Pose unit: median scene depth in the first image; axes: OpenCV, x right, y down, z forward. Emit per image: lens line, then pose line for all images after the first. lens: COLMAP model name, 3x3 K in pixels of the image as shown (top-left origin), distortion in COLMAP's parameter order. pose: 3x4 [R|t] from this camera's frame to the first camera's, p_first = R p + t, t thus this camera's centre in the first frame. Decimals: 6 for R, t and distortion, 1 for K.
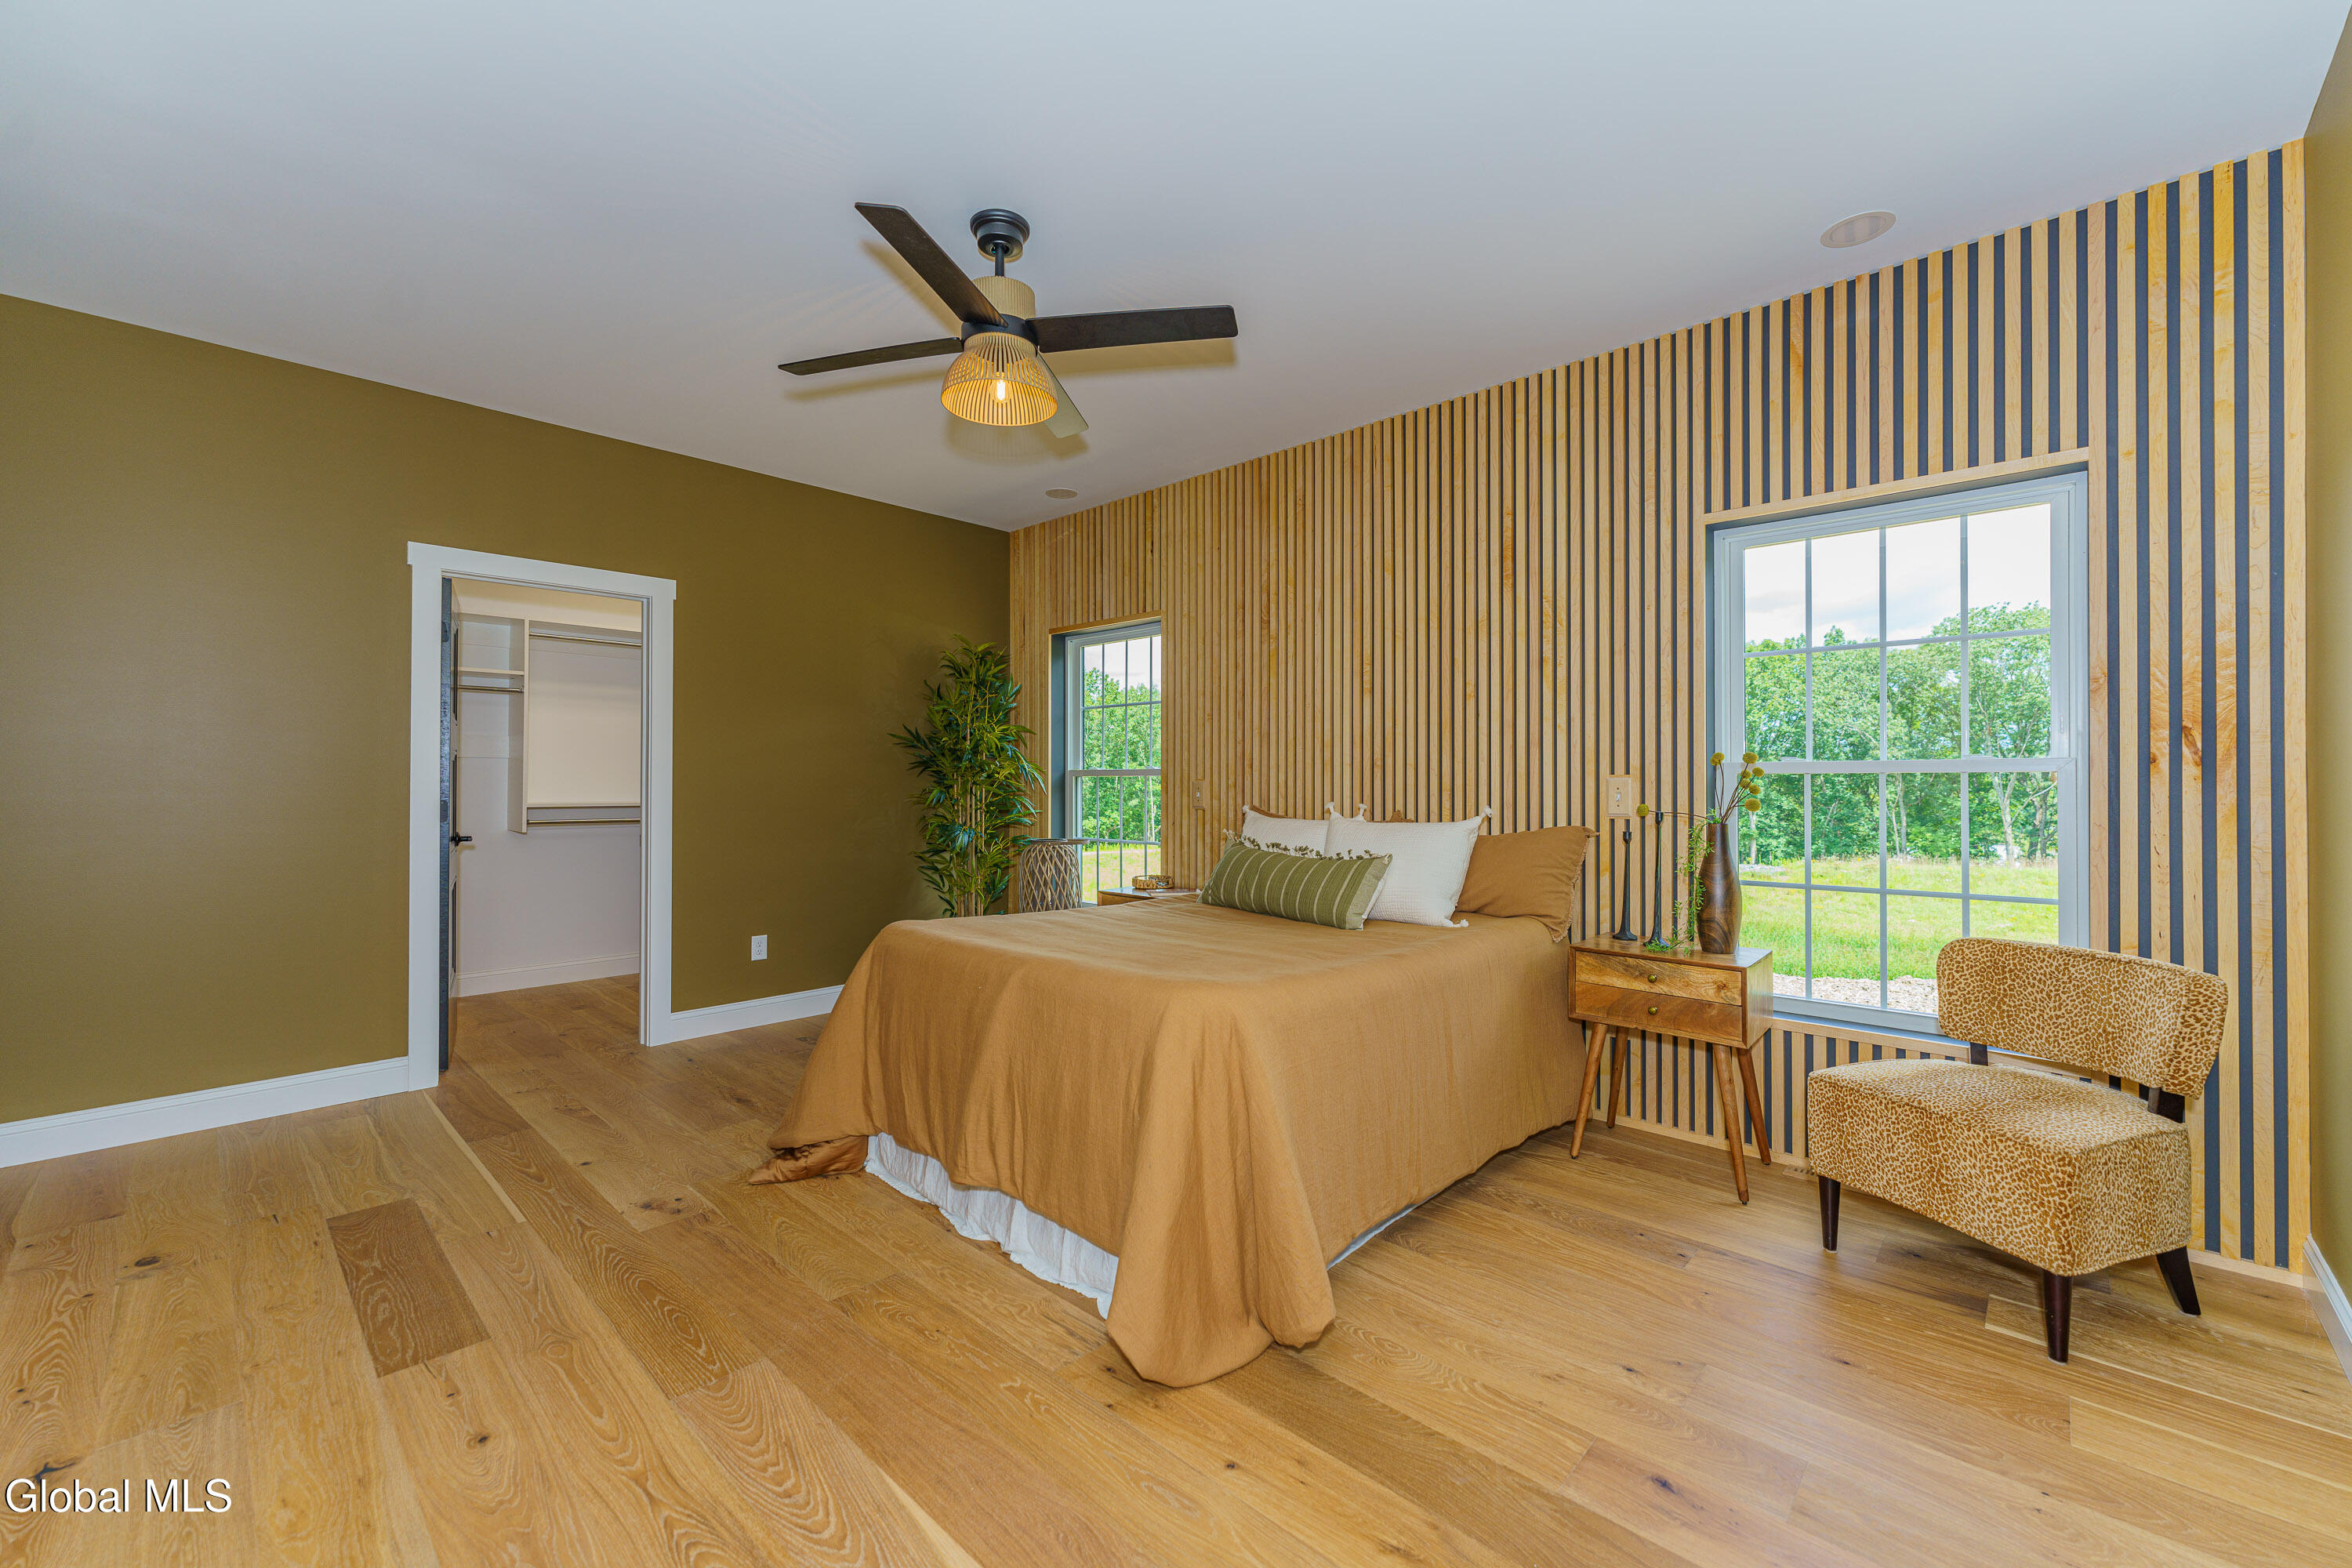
lens RADIAL K [[936.7, 0, 1173.8], [0, 936.7, 779.3], [0, 0, 1]] dist [0.000400, 0.000241]
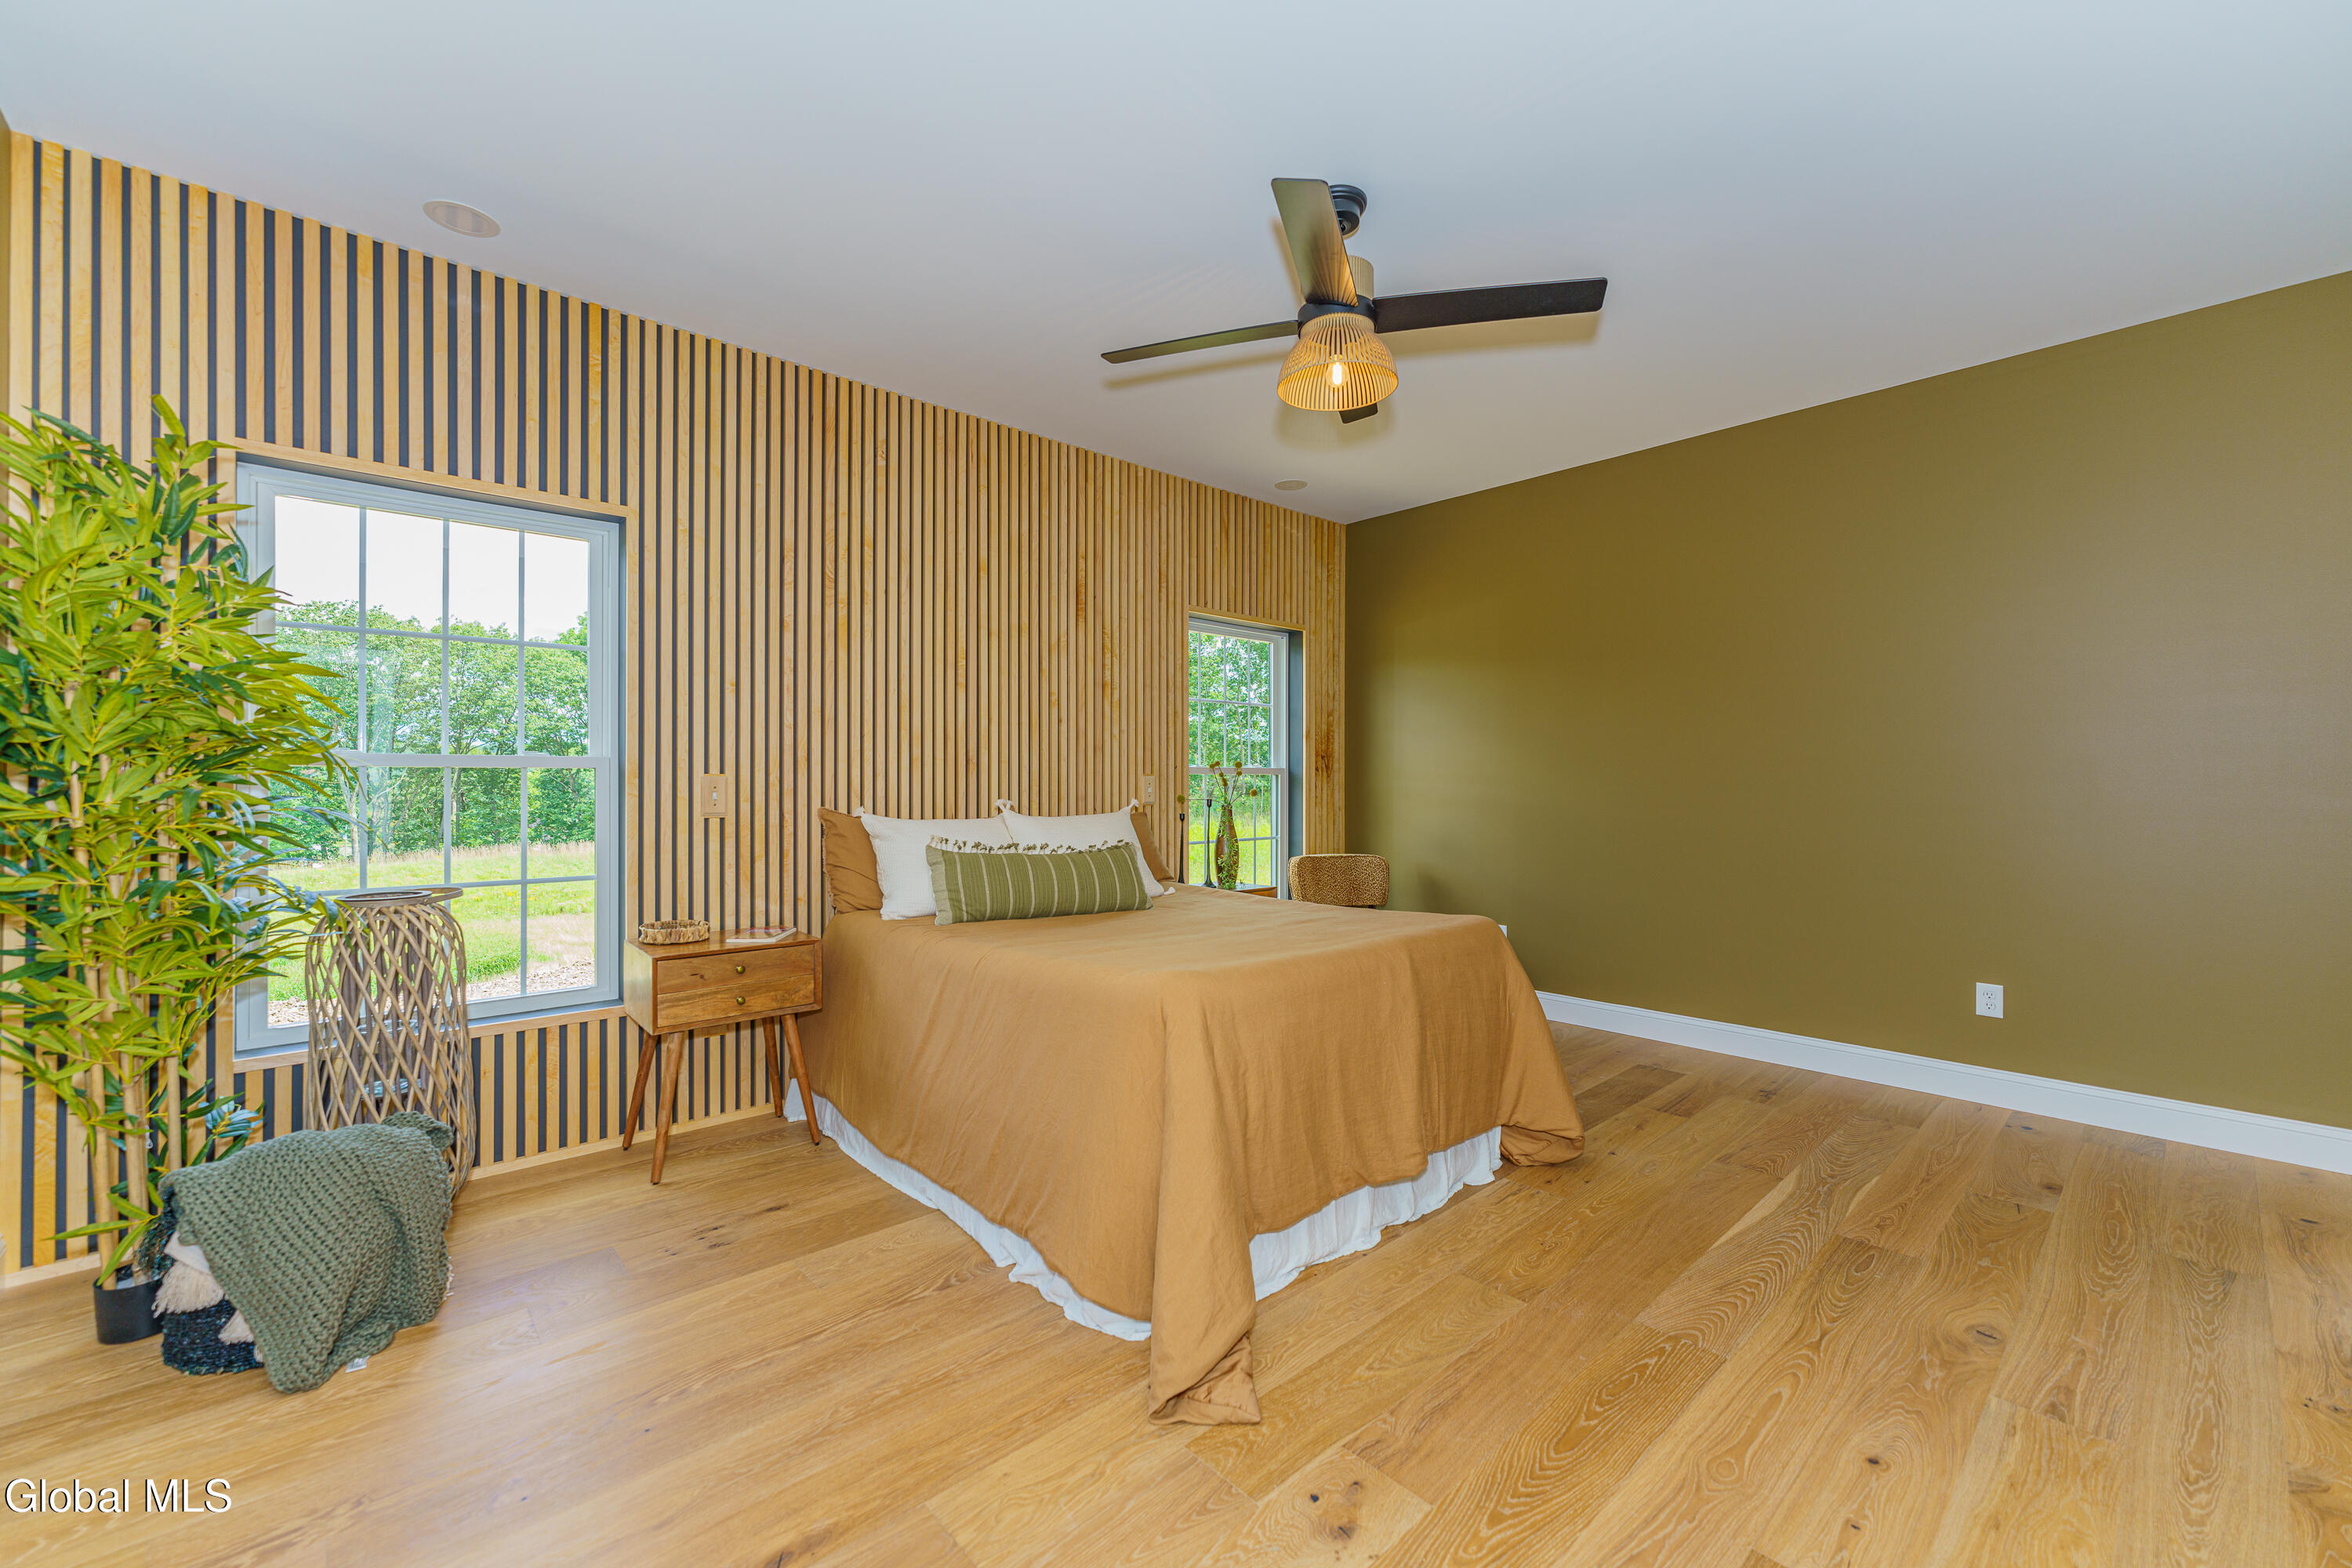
lens RADIAL K [[936.7, 0, 1173.8], [0, 936.7, 779.3], [0, 0, 1]] dist [0.000400, 0.000241]
pose [[0.080470, 0.000168, 0.996757, -0.791330], [-0.004977, 0.999988, 0.000234, 0.002545], [-0.996745, -0.004979, 0.080470, 0.740229]]
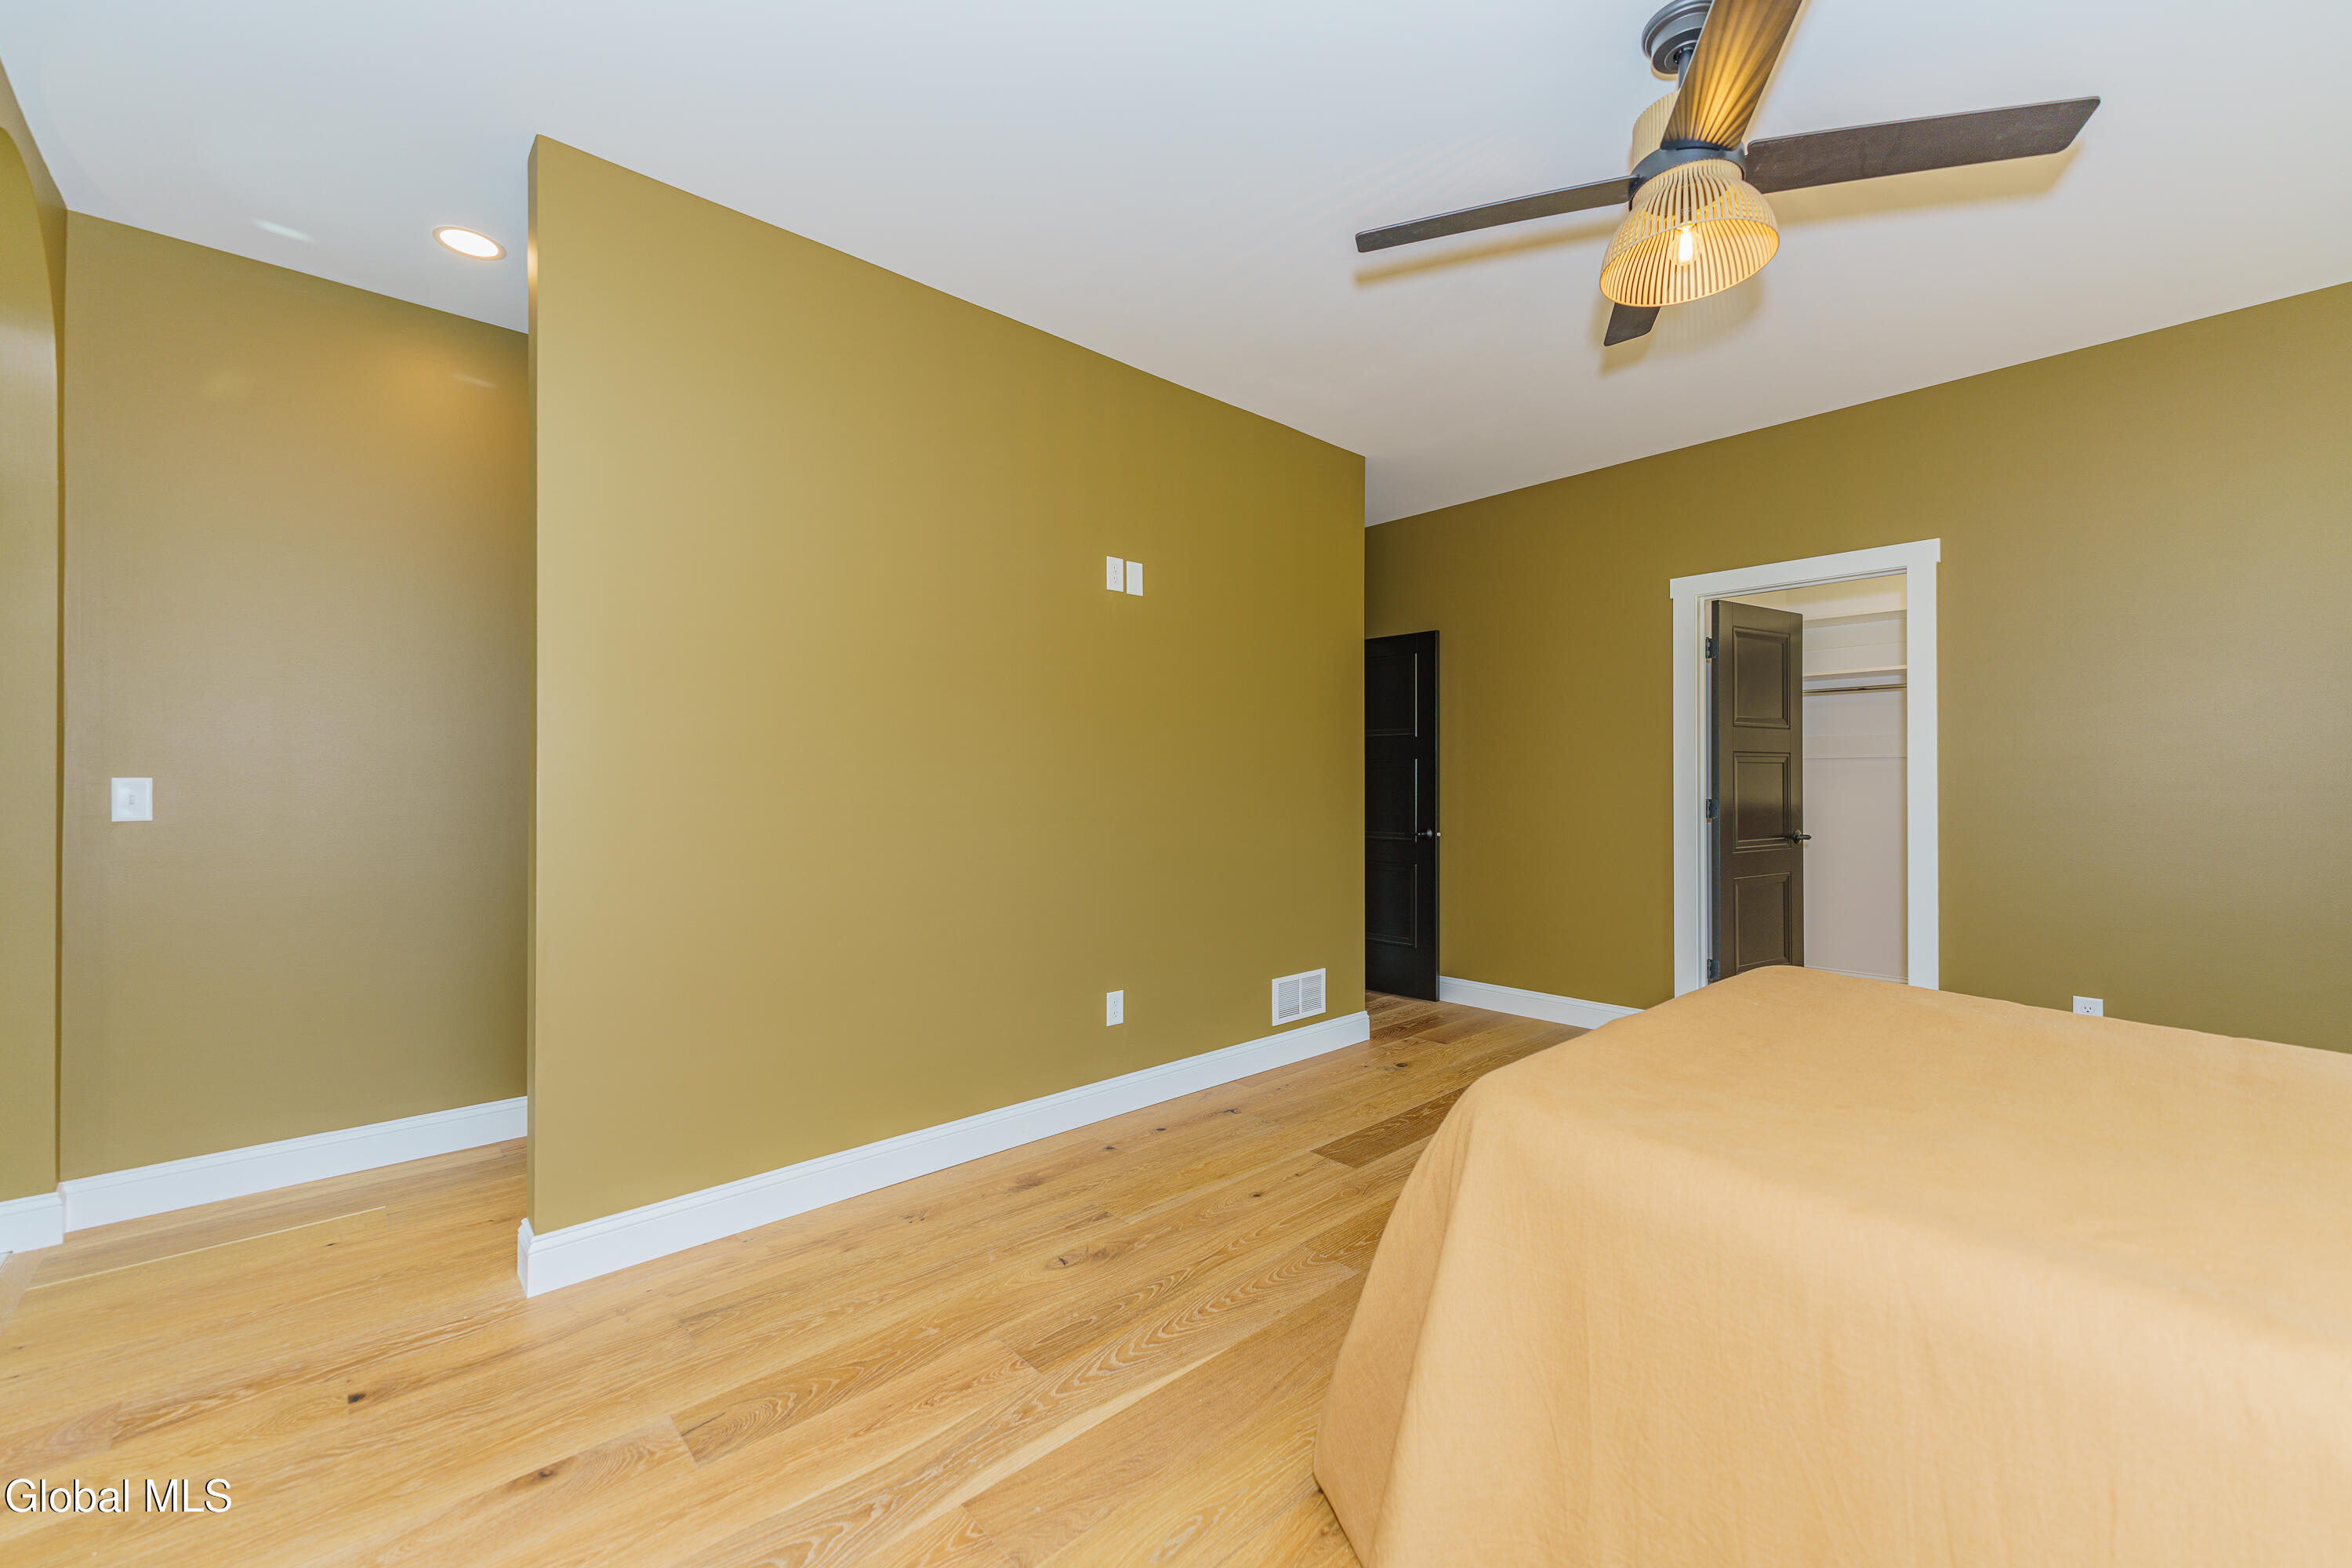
lens RADIAL K [[936.7, 0, 1173.8], [0, 936.7, 779.3], [0, 0, 1]] dist [0.000400, 0.000241]
pose [[-0.074712, -0.006300, -0.997185, 0.387689], [0.003412, 0.999973, -0.006573, 0.004114], [0.997199, -0.003893, -0.074689, 0.441430]]
